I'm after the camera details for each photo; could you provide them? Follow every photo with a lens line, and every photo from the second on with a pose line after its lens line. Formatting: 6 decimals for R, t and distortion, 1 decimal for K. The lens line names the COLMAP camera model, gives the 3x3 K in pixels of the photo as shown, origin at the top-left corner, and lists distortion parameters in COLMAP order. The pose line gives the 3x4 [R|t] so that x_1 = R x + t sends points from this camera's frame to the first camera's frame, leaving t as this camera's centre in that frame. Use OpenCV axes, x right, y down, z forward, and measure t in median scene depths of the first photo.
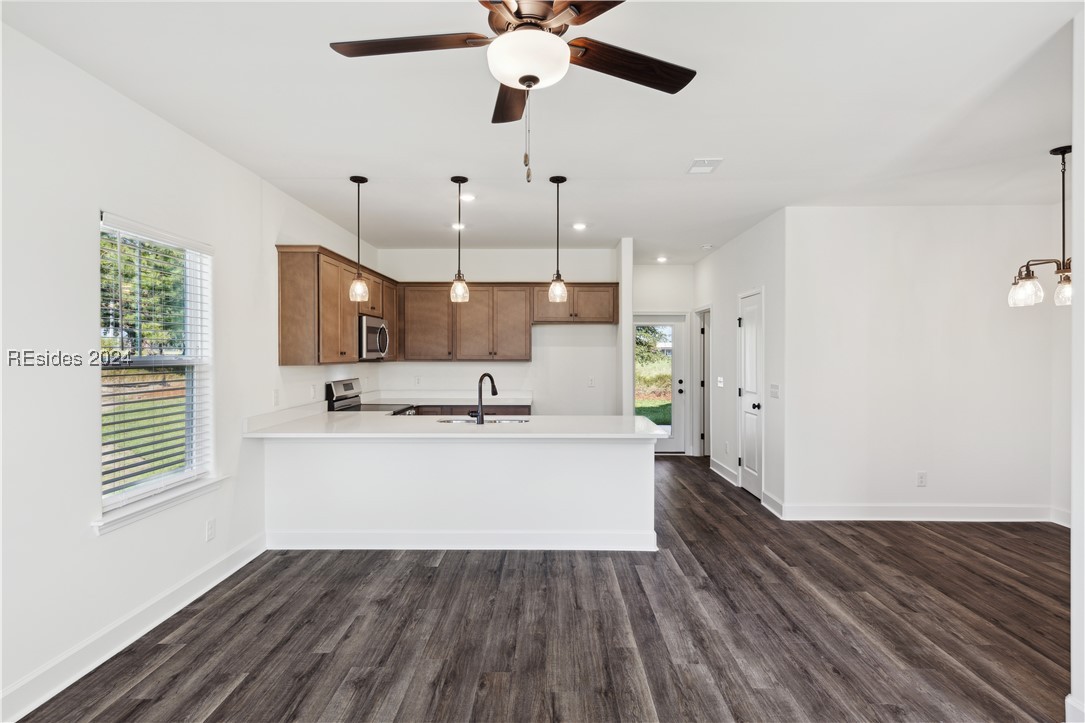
lens RADIAL K [[571.5, 0, 542.5], [0, 571.5, 361.5], [0, 0, 1]] dist [-0.000164, 0.000120]
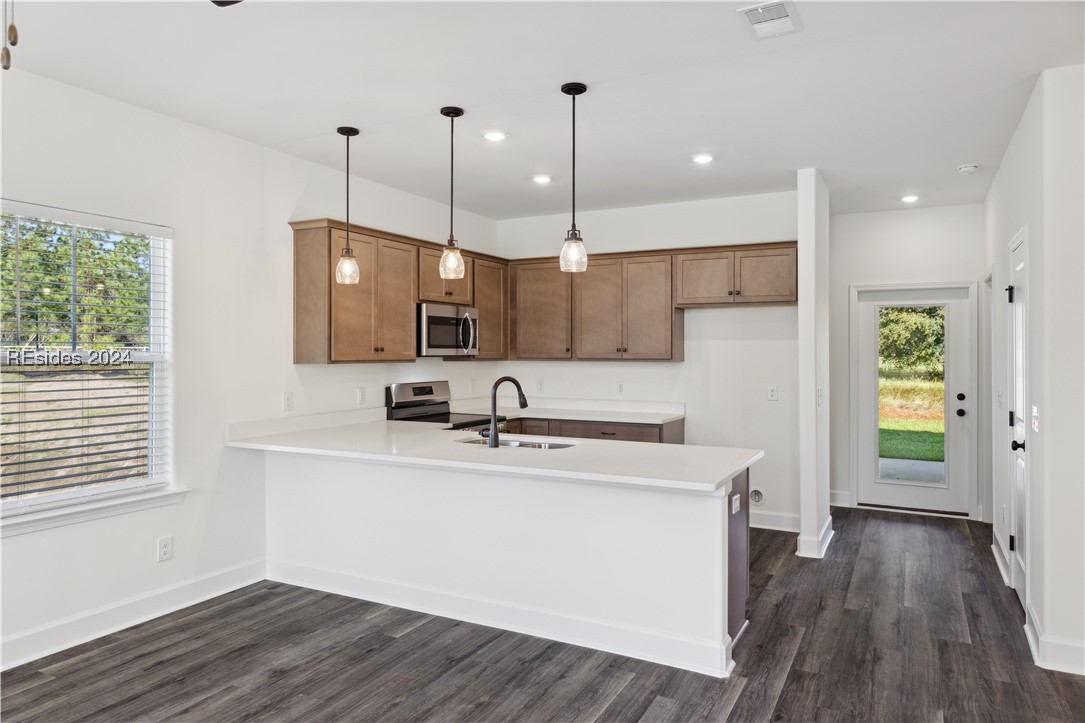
lens RADIAL K [[702.8, 0, 543.3], [0, 702.8, 353.4], [0, 0, 1]] dist [0.002707, 0.000166]
pose [[0.889269, 0.001245, -0.457383, 0.347556], [-0.007045, 0.999915, -0.010975, 0.000726], [0.457331, 0.012982, 0.889202, 0.239379]]
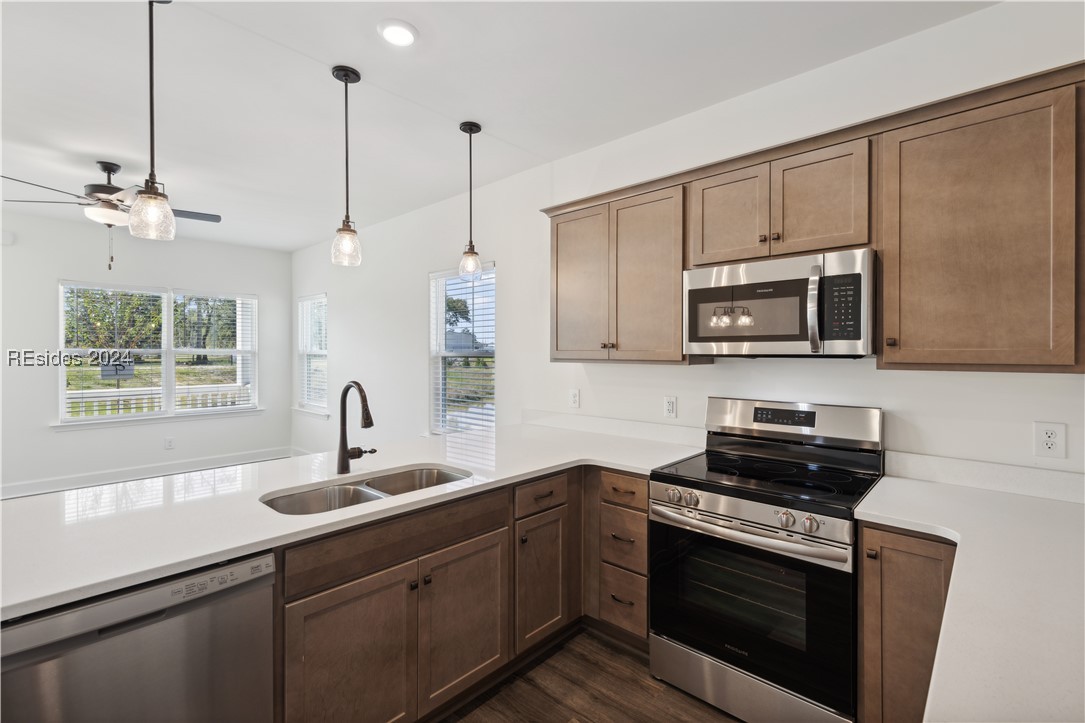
lens RADIAL K [[481.3, 0, 538.8], [0, 481.3, 356.2], [0, 0, 1]] dist [0.003027, 0.000421]
pose [[-0.680505, 0.003953, -0.732732, 0.107686], [-0.014663, 0.999712, 0.019011, -0.012476], [0.732596, 0.023681, -0.680251, 1.435490]]
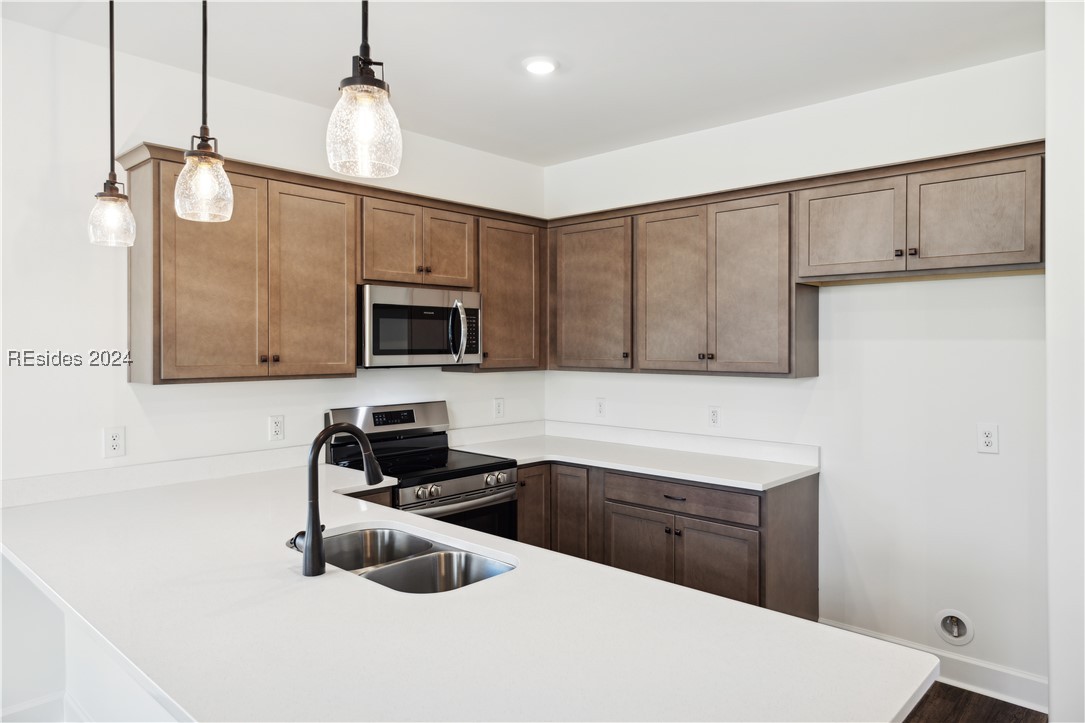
lens RADIAL K [[702.8, 0, 543.3], [0, 702.8, 353.4], [0, 0, 1]] dist [0.002707, 0.000166]
pose [[0.737418, 0.007519, -0.675394, 0.276024], [-0.009872, 0.999951, 0.000353, -0.023614], [0.675364, 0.006407, 0.737457, 0.772294]]
